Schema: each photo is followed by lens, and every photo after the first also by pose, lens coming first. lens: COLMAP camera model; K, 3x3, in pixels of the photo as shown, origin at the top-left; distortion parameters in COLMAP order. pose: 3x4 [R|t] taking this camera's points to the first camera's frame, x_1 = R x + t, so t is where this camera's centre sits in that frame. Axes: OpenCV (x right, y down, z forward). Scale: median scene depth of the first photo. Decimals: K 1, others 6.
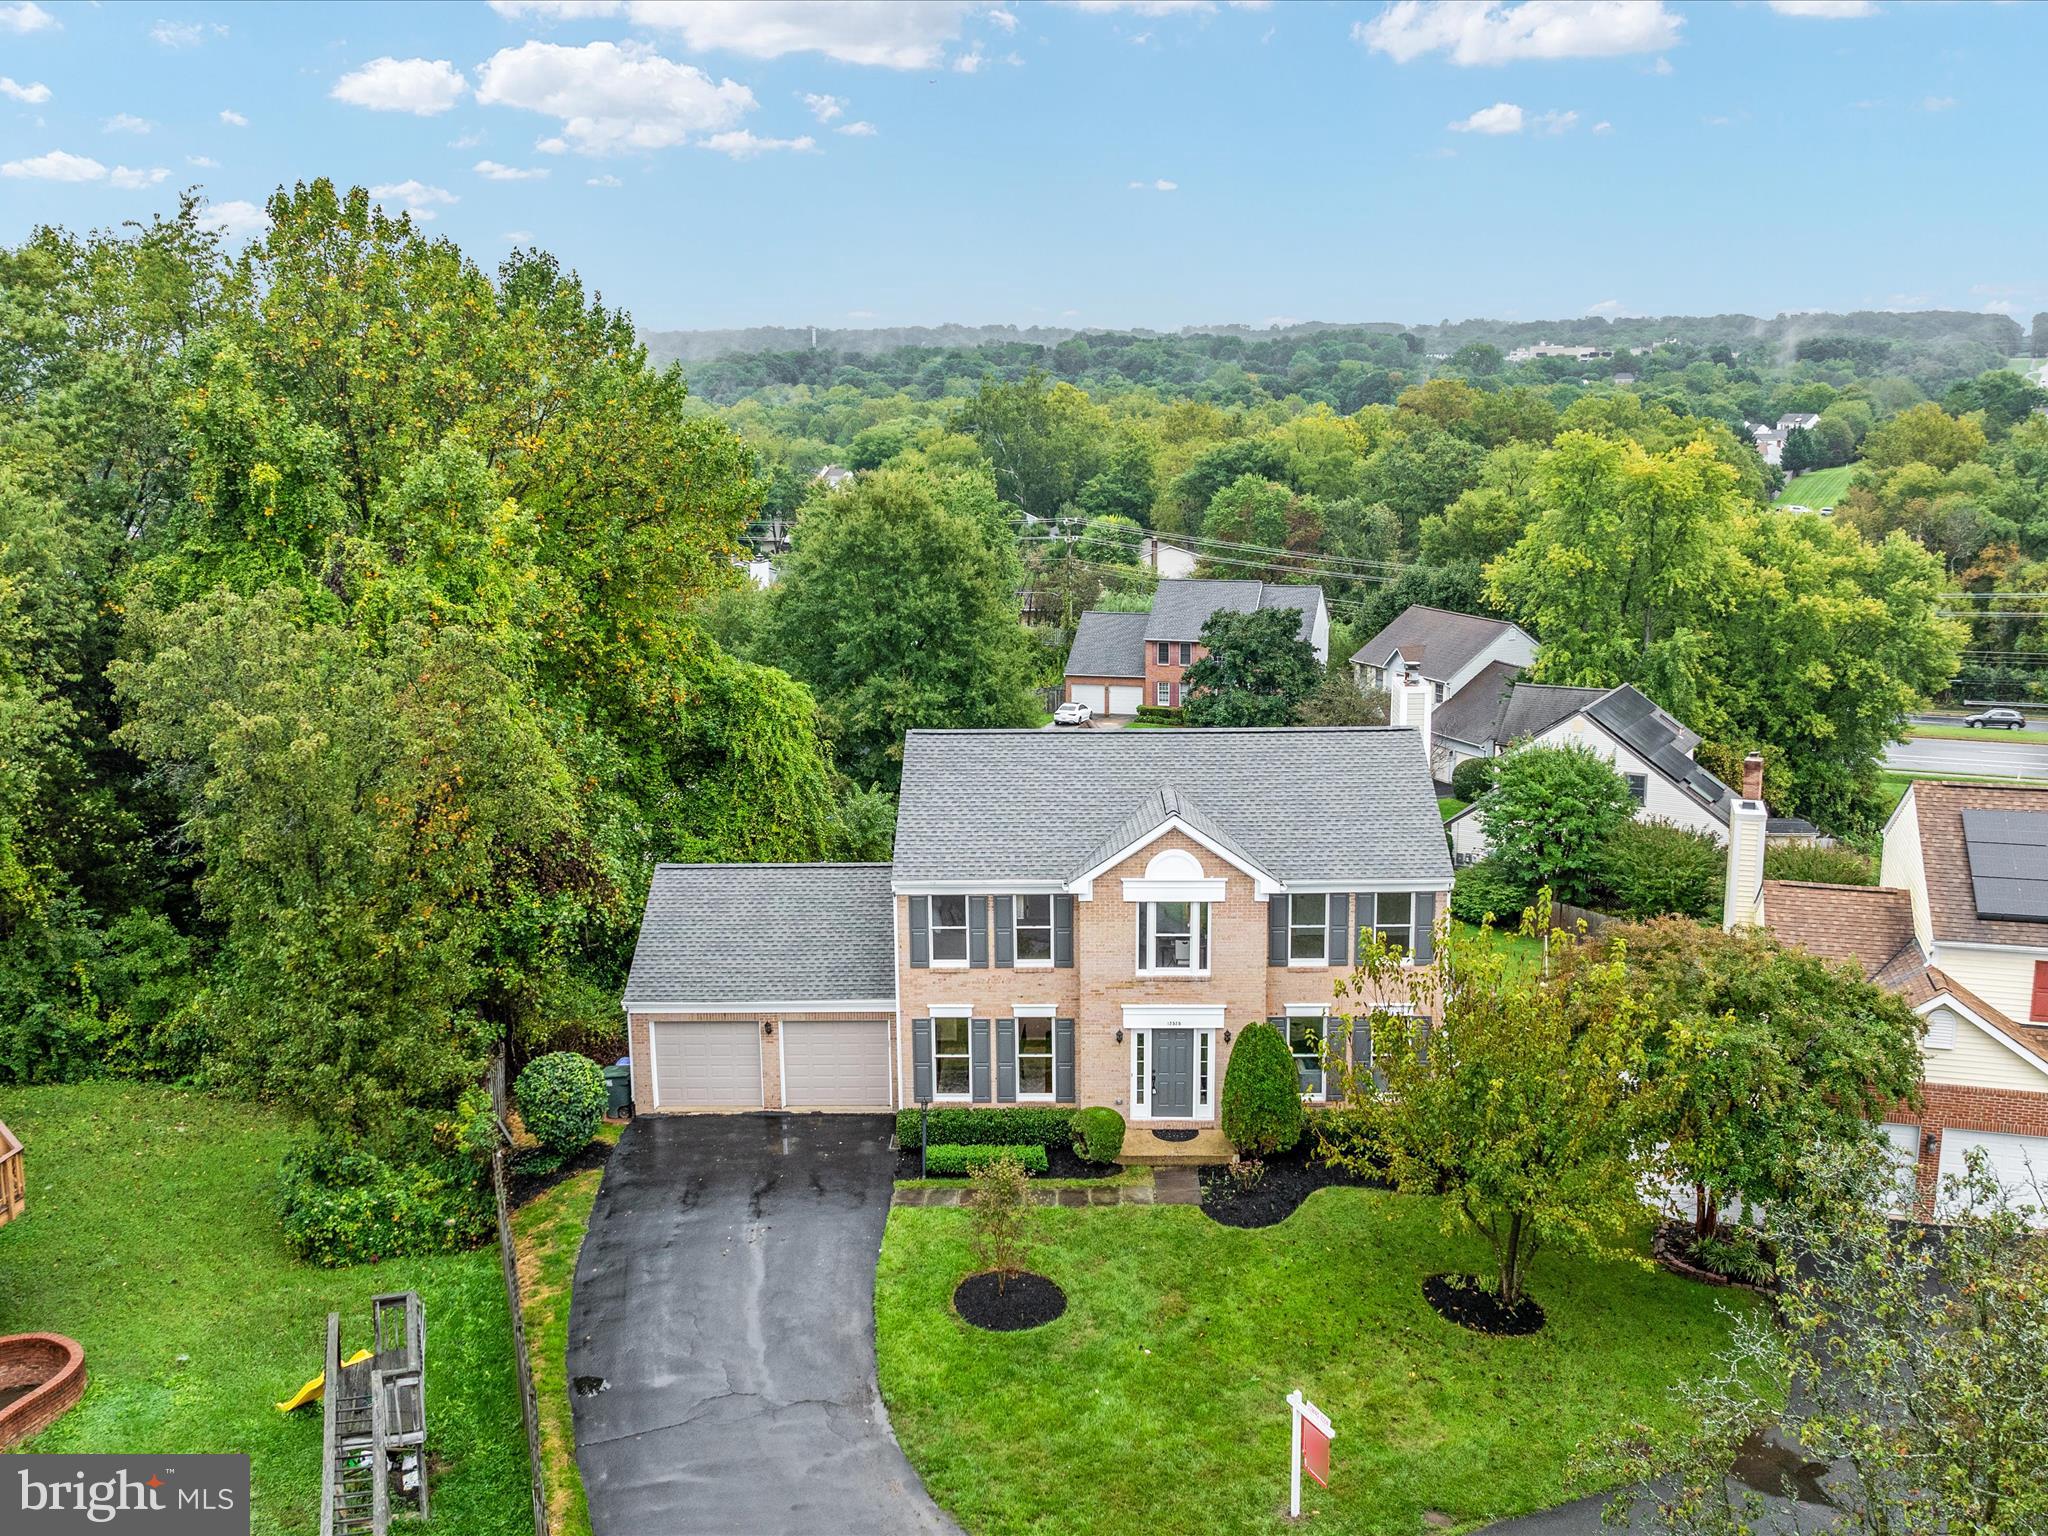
lens RADIAL K [[1927.1, 0, 1024.0], [0, 1927.1, 768.0], [0, 0, 1]] dist [-0.017207, -0.022873]
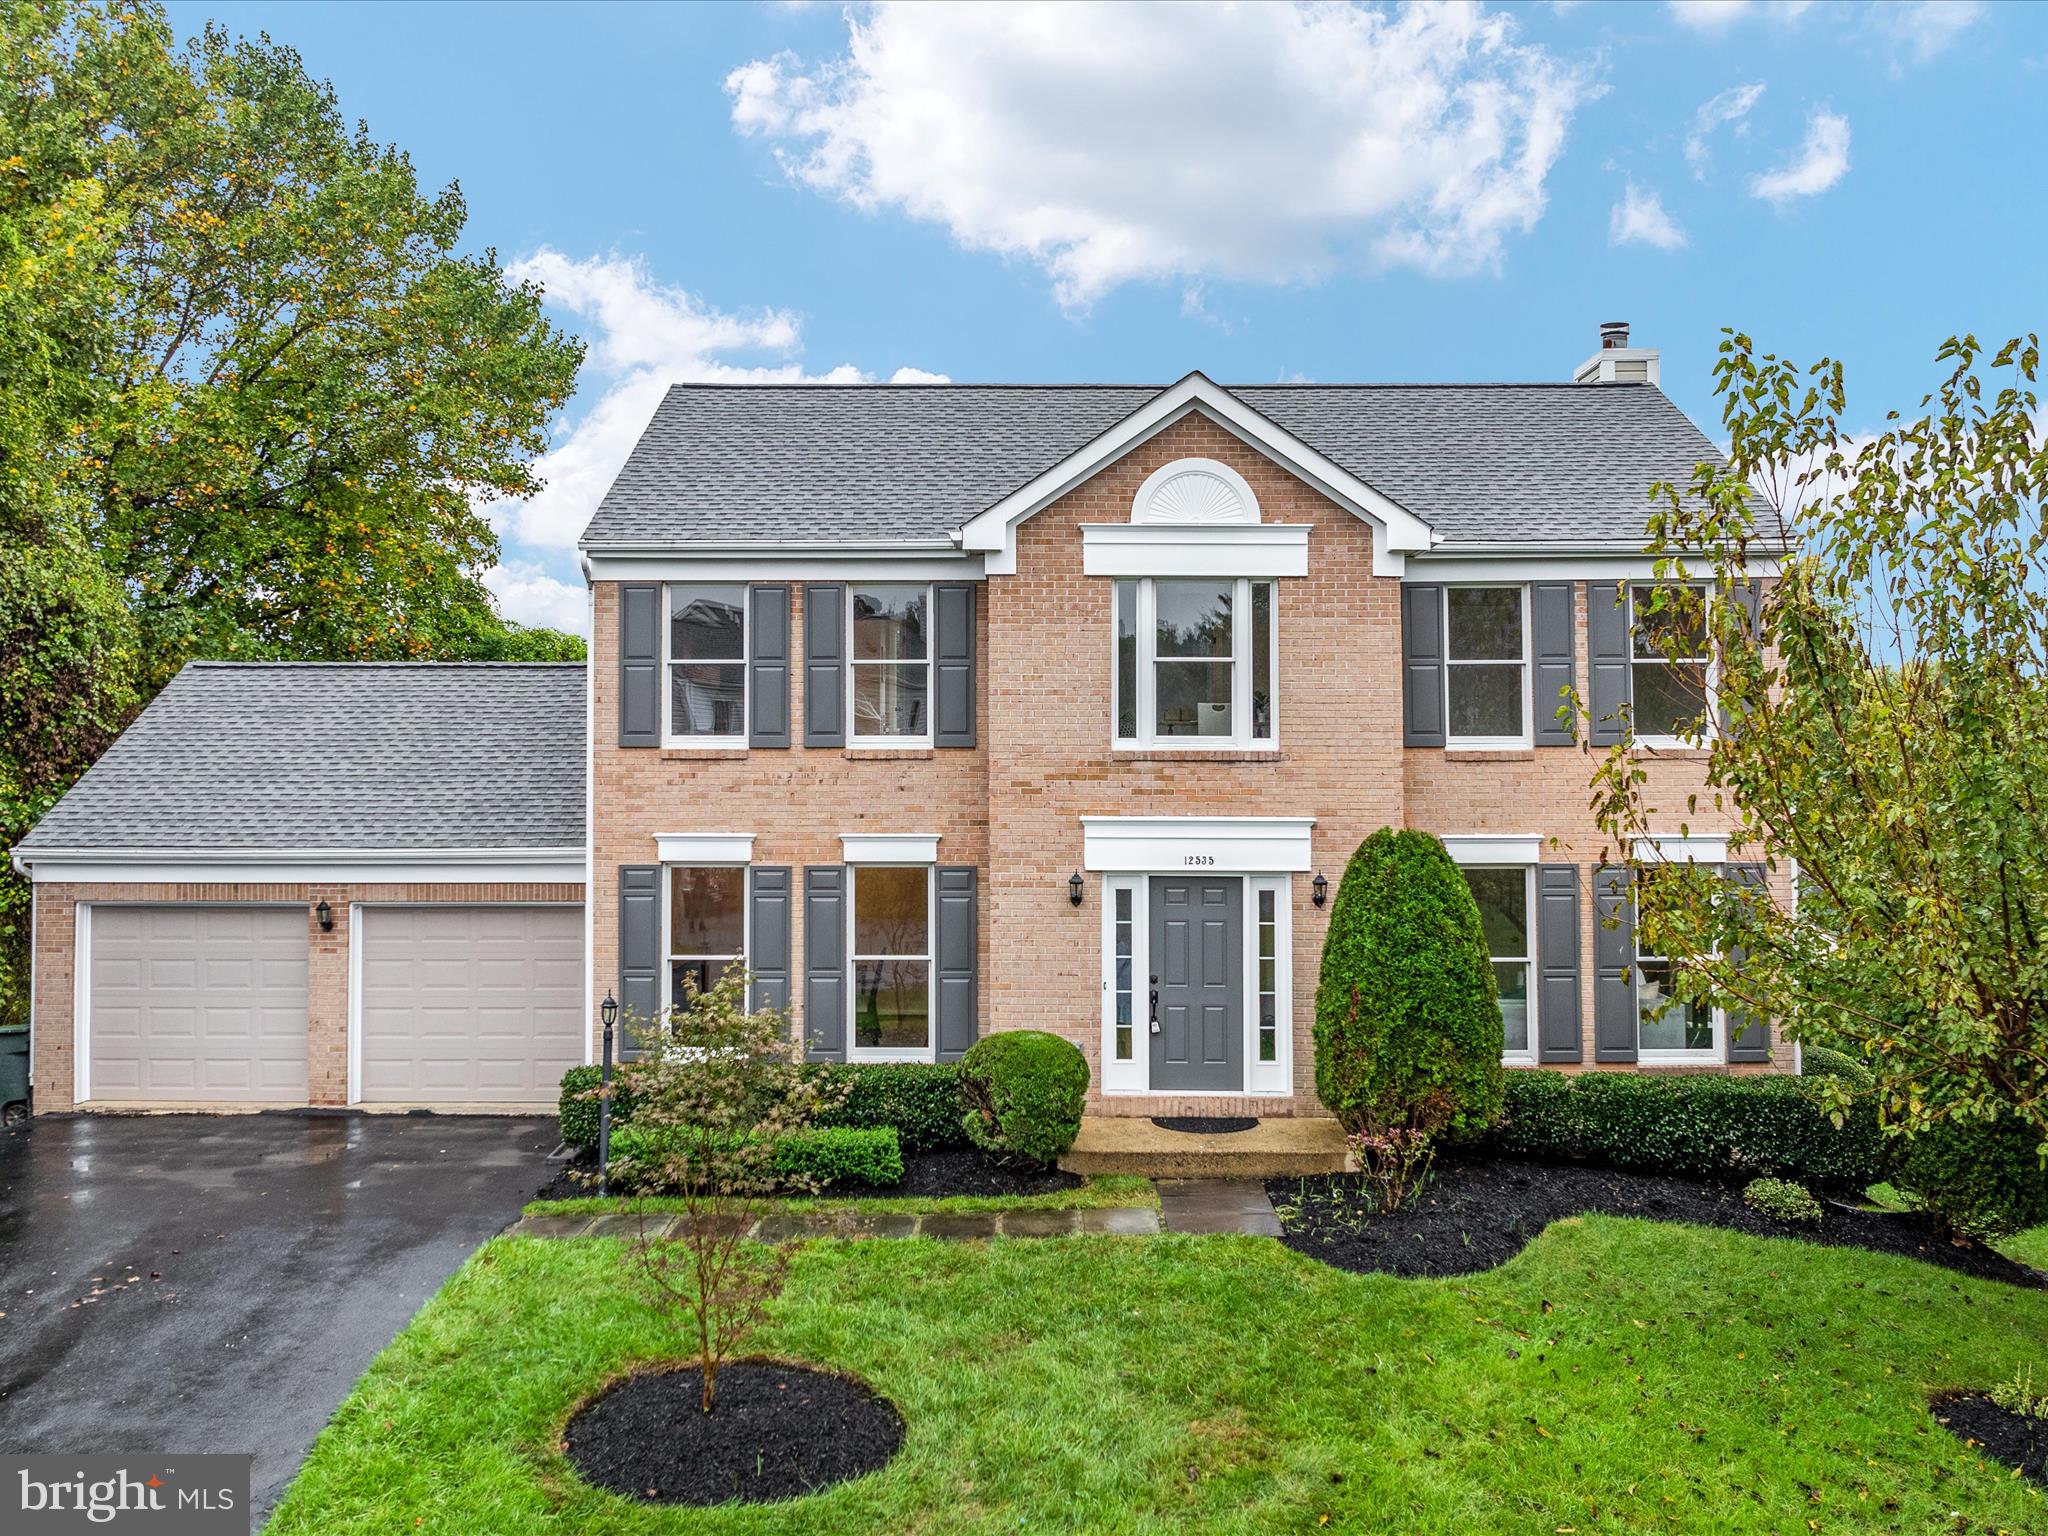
lens RADIAL K [[1967.3, 0, 1017.5], [0, 1967.3, 641.1], [0, 0, 1]] dist [-0.015017, -0.012732]
pose [[0.999950, 0.008466, 0.005328, 0.031502], [-0.006883, 0.968824, -0.247653, 0.186195], [-0.007258, 0.247604, 0.968834, 0.520136]]
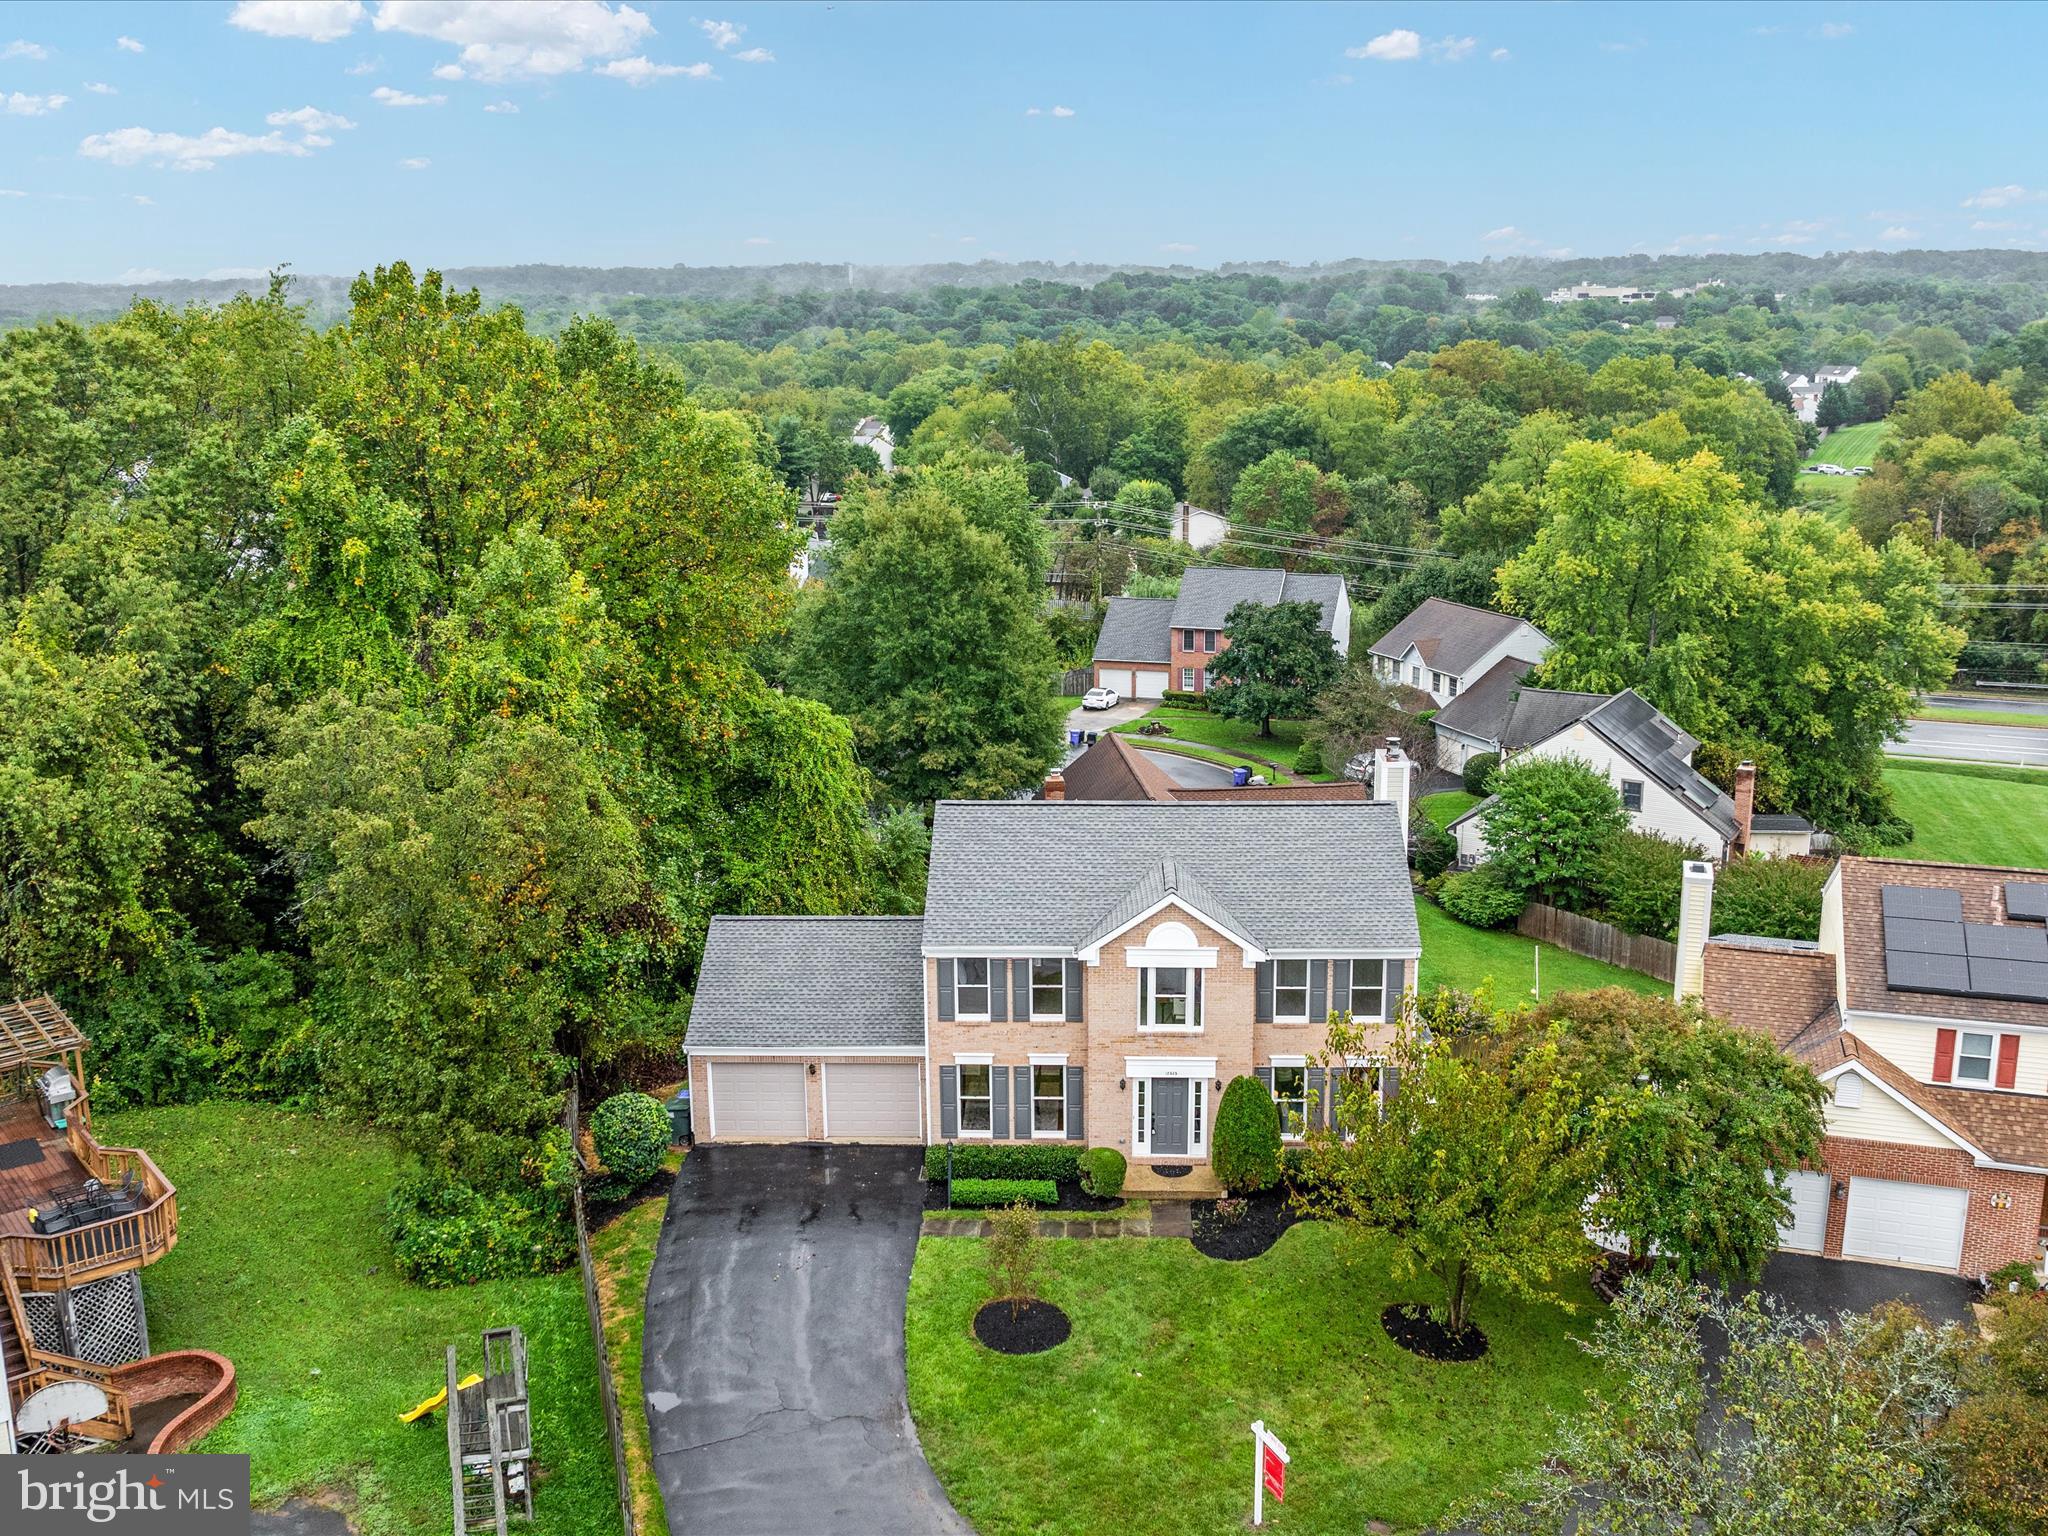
lens RADIAL K [[1927.1, 0, 1024.0], [0, 1927.1, 768.0], [0, 0, 1]] dist [-0.017207, -0.022873]
pose [[0.999817, 0.005708, -0.018238, 0.010621], [-0.005110, 0.999453, 0.032682, -0.078596], [0.018415, -0.032583, 0.999299, -0.118218]]
